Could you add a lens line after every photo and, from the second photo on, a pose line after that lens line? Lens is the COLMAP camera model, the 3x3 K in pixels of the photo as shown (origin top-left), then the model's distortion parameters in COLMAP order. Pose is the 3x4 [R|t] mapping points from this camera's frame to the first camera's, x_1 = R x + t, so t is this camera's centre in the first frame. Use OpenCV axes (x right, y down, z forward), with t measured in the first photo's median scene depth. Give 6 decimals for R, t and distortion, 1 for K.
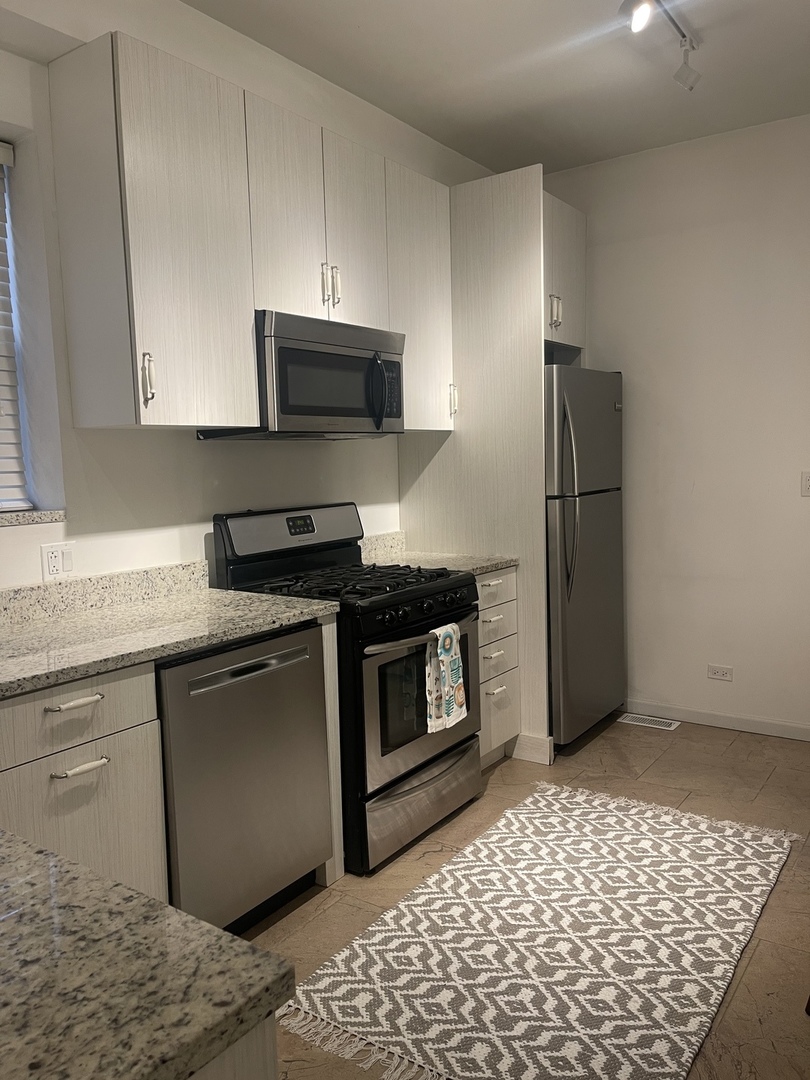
lens RADIAL K [[807.7, 0, 398.6], [0, 807.7, 536.0], [0, 0, 1]] dist [0.069416, -0.108048]
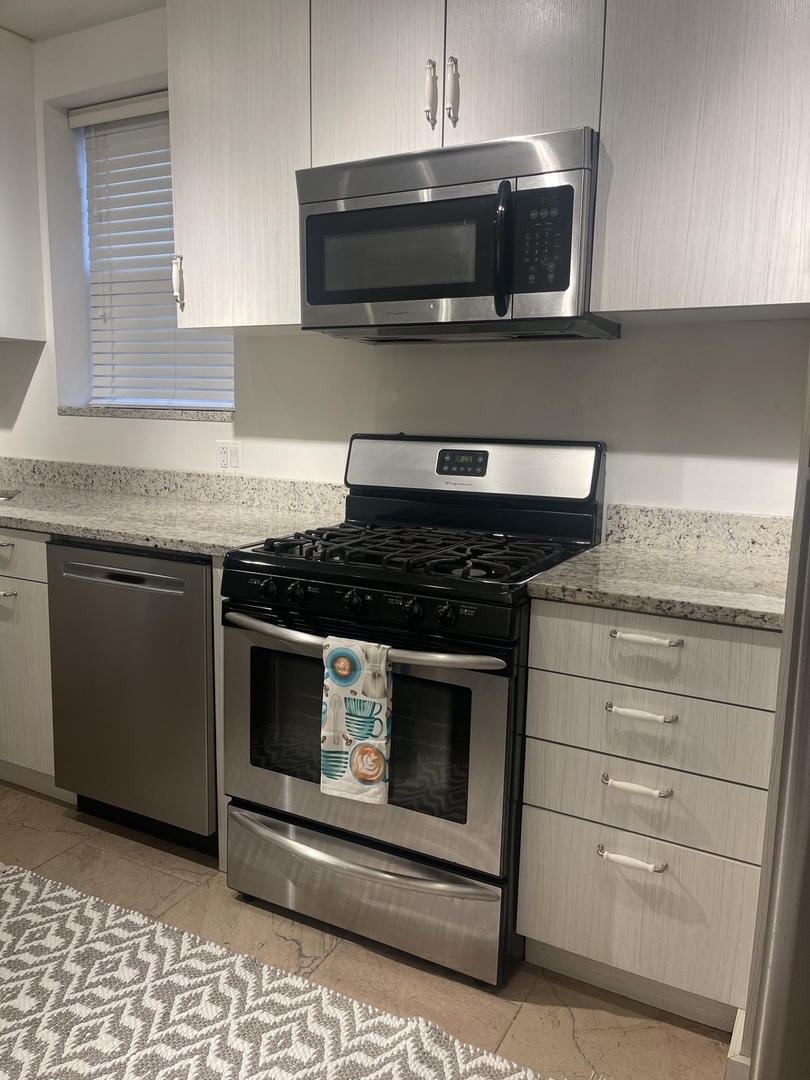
lens RADIAL K [[807.7, 0, 403.7], [0, 807.7, 540.0], [0, 0, 1]] dist [0.069416, -0.108048]
pose [[0.132115, 0.193715, -0.972121, 0.673425], [-0.116659, 0.976941, 0.178821, -0.079553], [0.984346, 0.089782, 0.151667, 0.988112]]
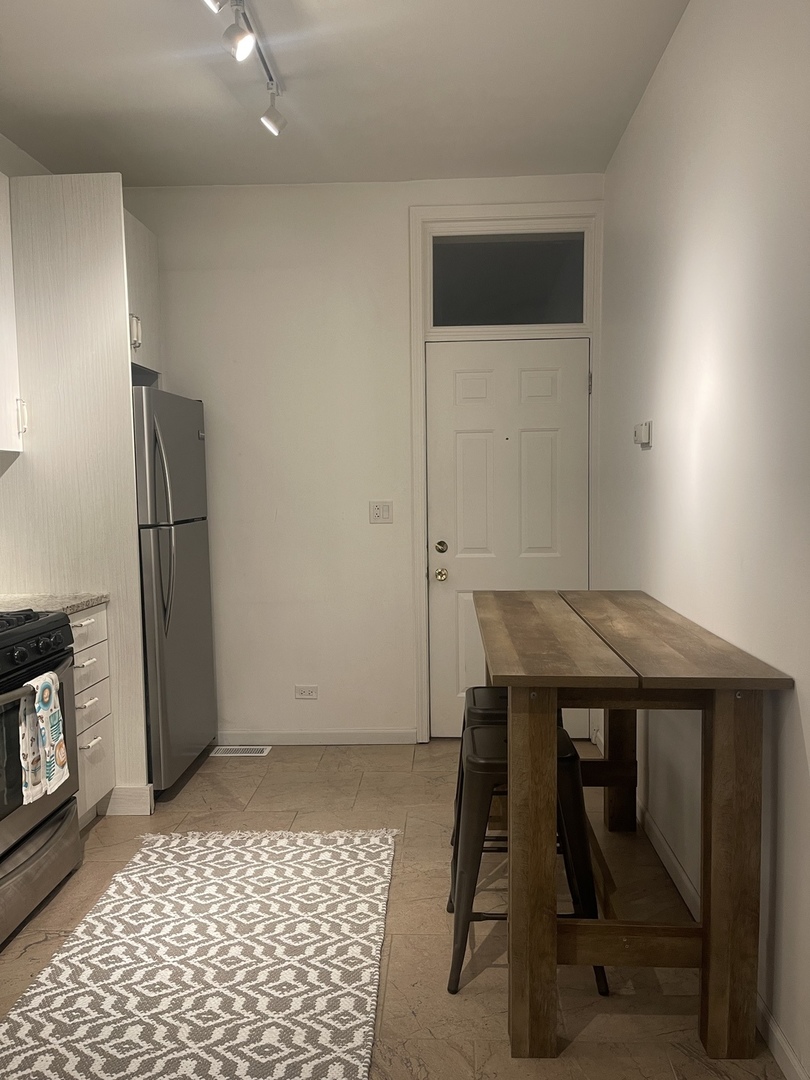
lens RADIAL K [[807.7, 0, 405.3], [0, 807.7, 541.8], [0, 0, 1]] dist [0.069416, -0.108048]
pose [[0.840177, -0.023358, 0.541809, -0.088291], [0.044687, 0.998656, -0.026242, 0.010071], [-0.540468, 0.046259, 0.840092, 0.062292]]
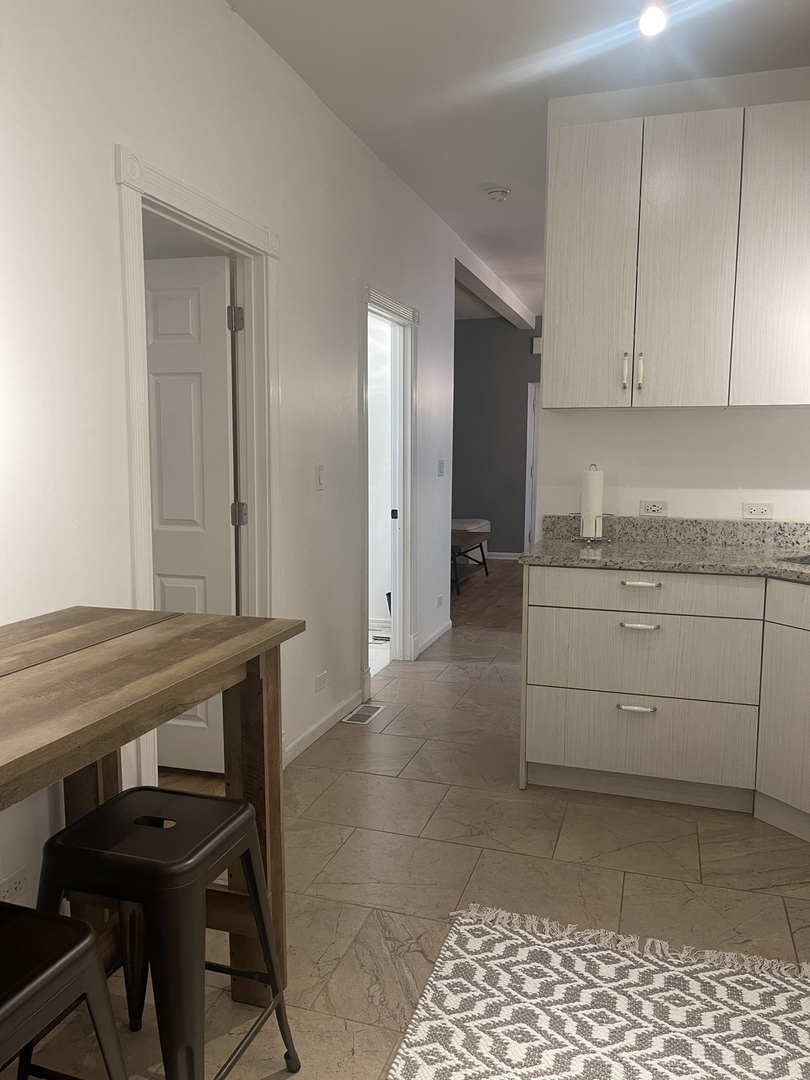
lens RADIAL K [[807.7, 0, 395.2], [0, 807.7, 532.8], [0, 0, 1]] dist [0.069416, -0.108048]
pose [[-0.954570, 0.051027, -0.293585, 0.456369], [-0.009982, 0.979201, 0.202646, -0.114169], [0.297819, 0.196370, -0.934207, 1.253866]]
